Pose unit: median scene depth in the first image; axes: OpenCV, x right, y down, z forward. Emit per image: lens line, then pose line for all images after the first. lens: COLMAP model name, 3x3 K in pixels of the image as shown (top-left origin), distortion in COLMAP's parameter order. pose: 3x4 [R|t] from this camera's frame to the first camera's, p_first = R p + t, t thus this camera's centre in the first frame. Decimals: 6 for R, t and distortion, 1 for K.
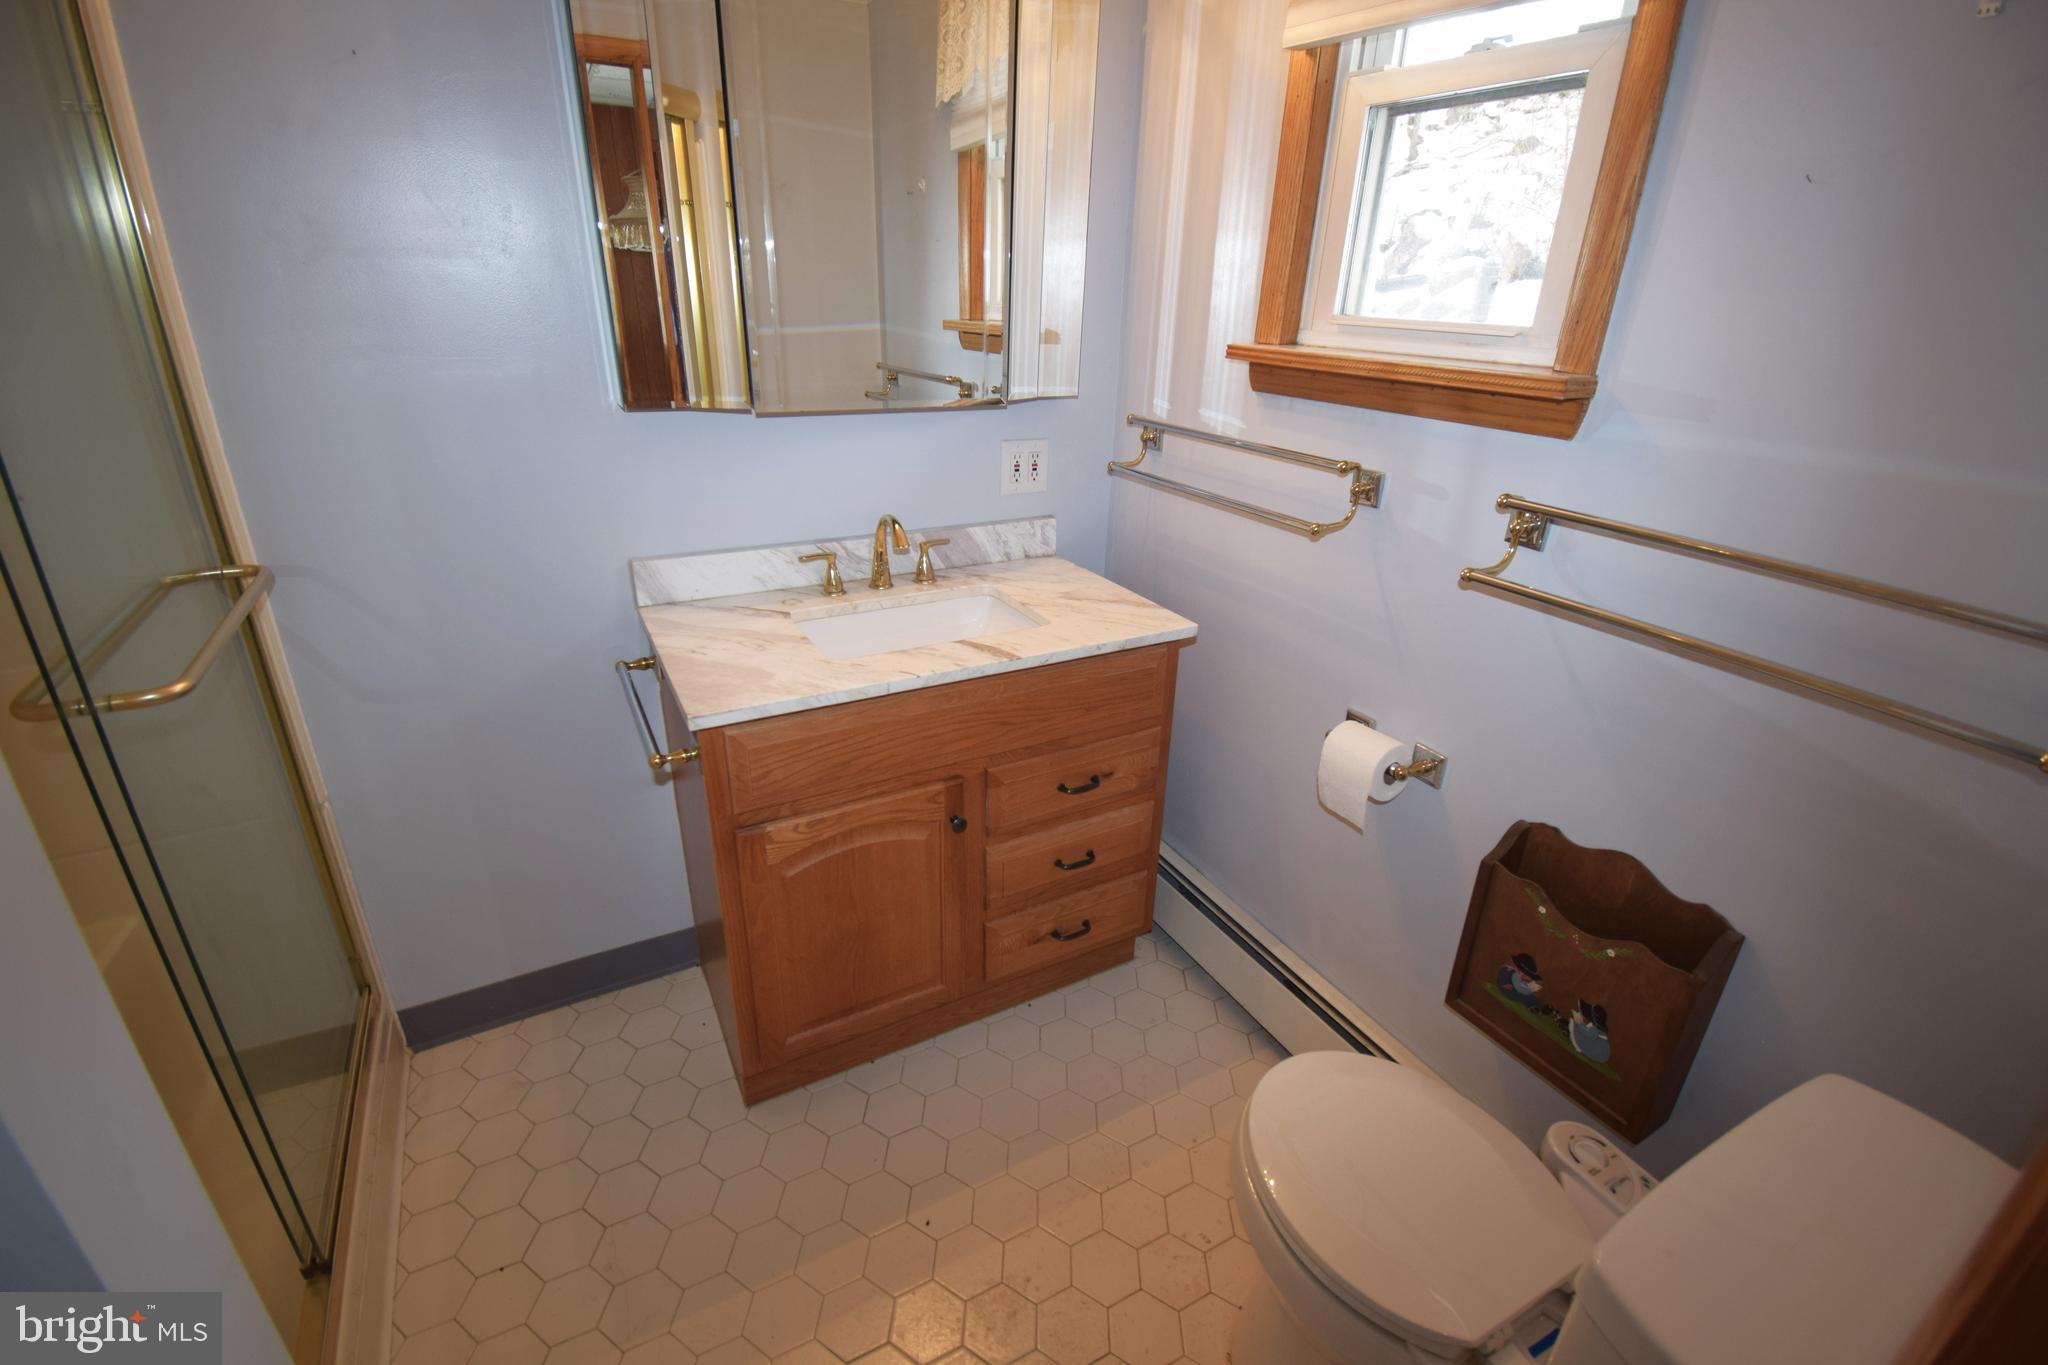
lens RADIAL K [[916.4, 0, 1029.6], [0, 916.4, 663.3], [0, 0, 1]] dist [0.020773, -0.026305]
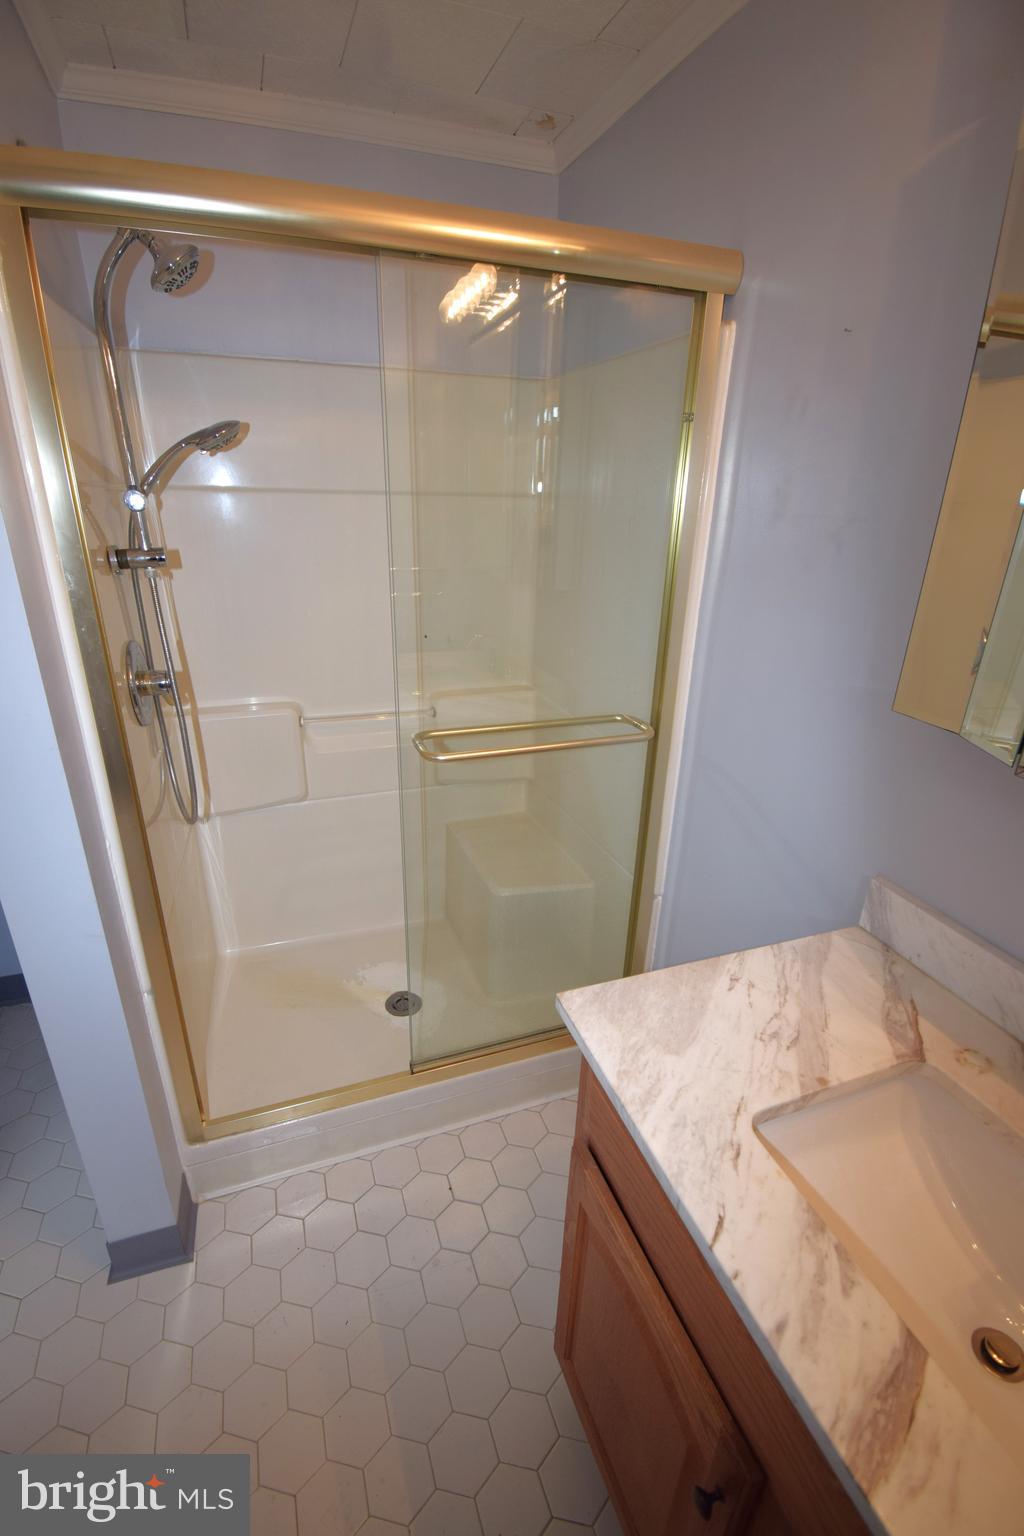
lens RADIAL K [[689.1, 0, 512.0], [0, 689.1, 768.0], [0, 0, 1]] dist [-0.000821, -0.000175]
pose [[-0.146646, 0.344021, -0.927440, 0.186858], [-0.407290, 0.833414, 0.373544, -0.334297], [0.901448, 0.432516, 0.017899, 0.736043]]
